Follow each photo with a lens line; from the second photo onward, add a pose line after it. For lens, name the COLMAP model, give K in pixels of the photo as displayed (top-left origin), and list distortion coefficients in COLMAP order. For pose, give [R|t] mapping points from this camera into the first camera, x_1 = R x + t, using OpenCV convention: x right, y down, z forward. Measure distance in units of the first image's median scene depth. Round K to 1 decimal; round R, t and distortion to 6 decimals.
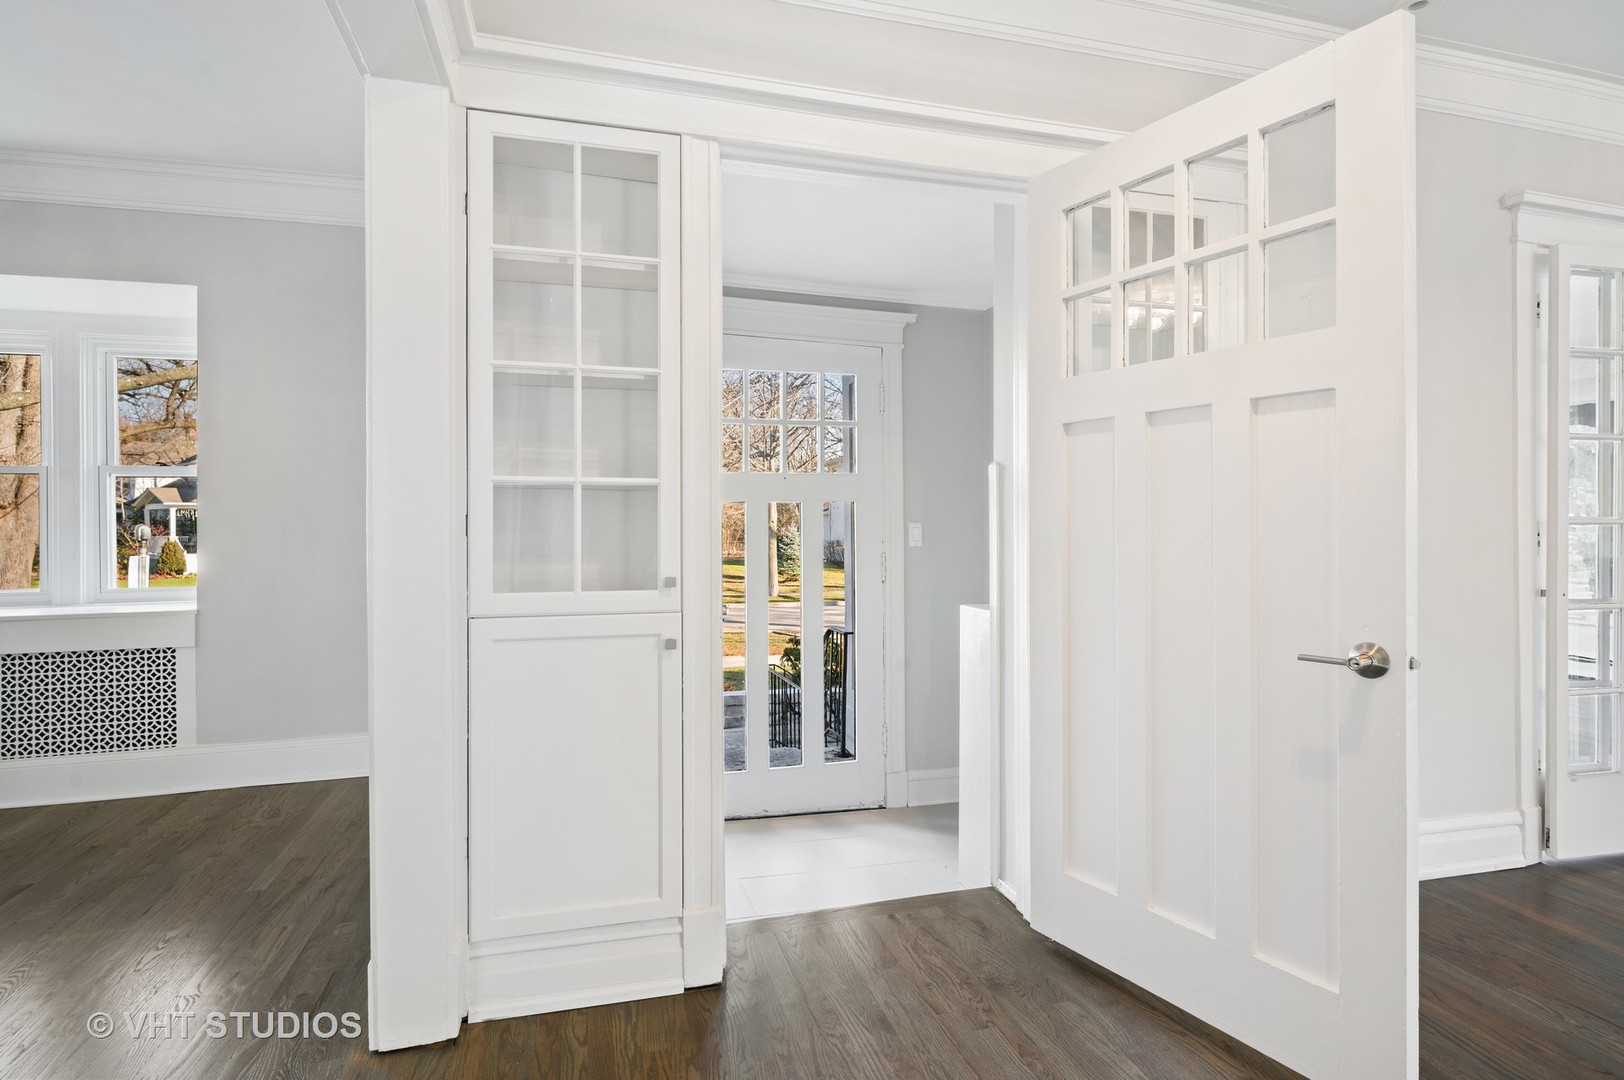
lens RADIAL K [[808.2, 0, 812.3], [0, 808.2, 518.1], [0, 0, 1]] dist [-0.000840, -0.000405]
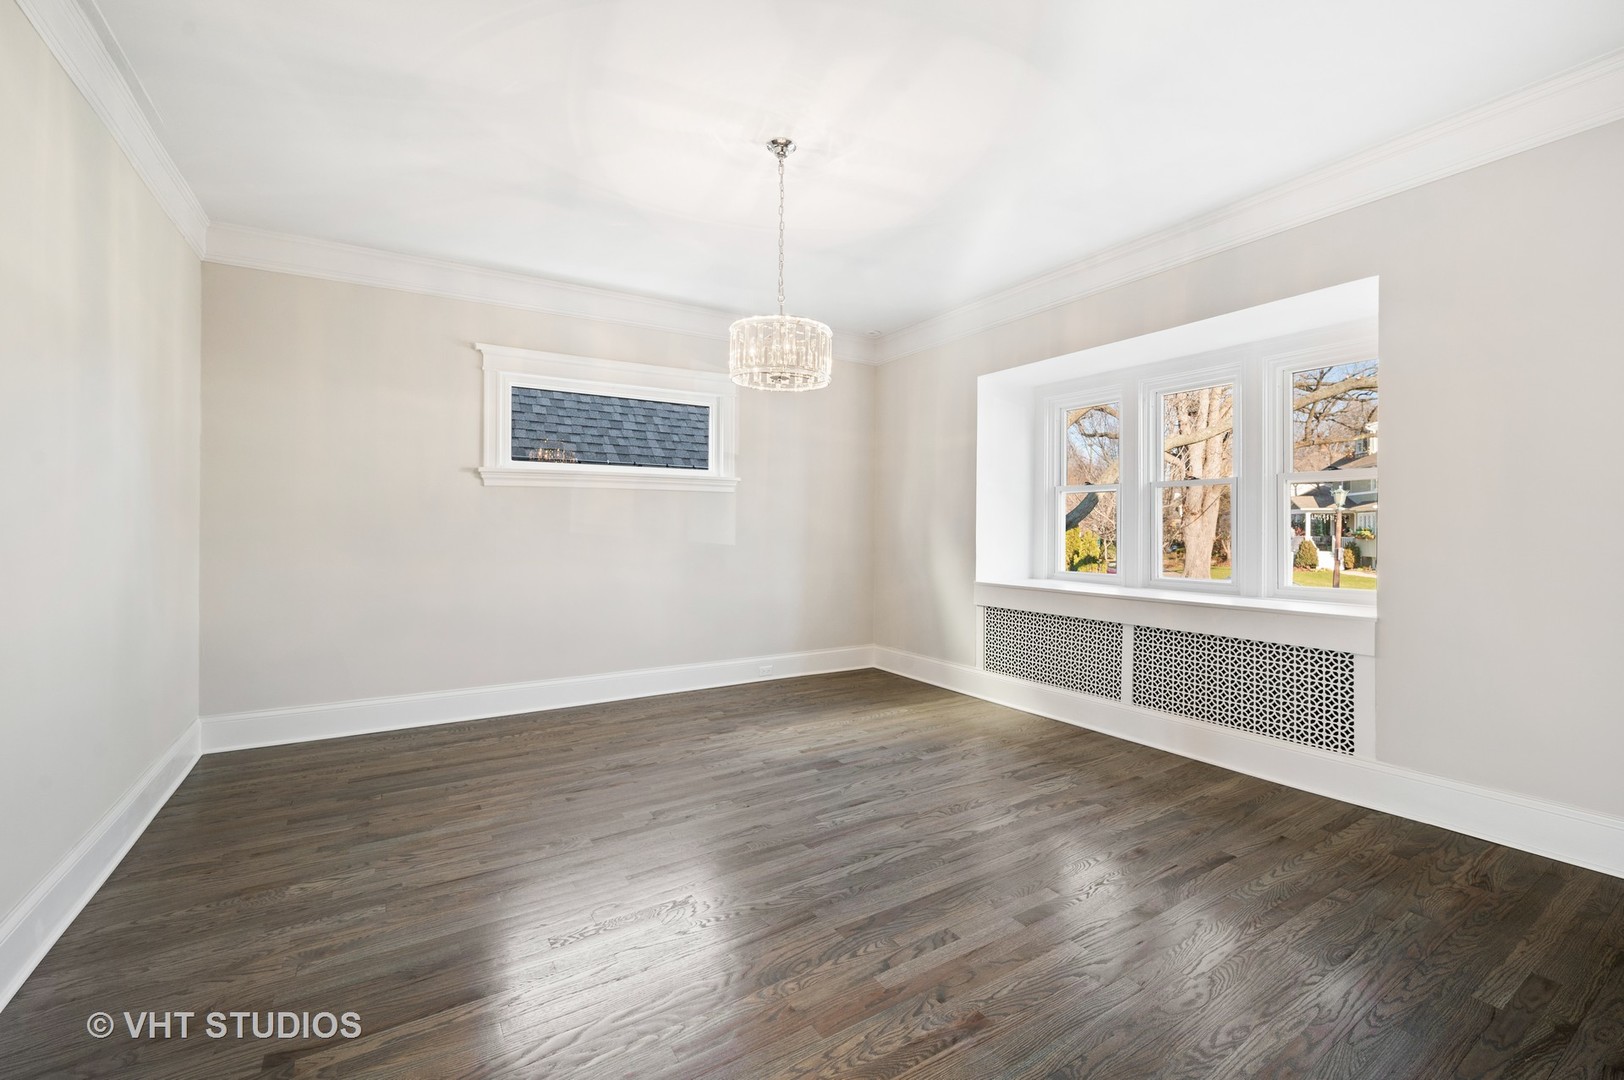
lens RADIAL K [[698.3, 0, 812.0], [0, 698.3, 540.0], [0, 0, 1]] dist [-0.001857, 0.000020]
pose [[0.281104, 0.021084, -0.959446, -0.168604], [0.005204, 0.999710, 0.023493, 0.000320], [0.959663, -0.011597, 0.280913, 0.139036]]
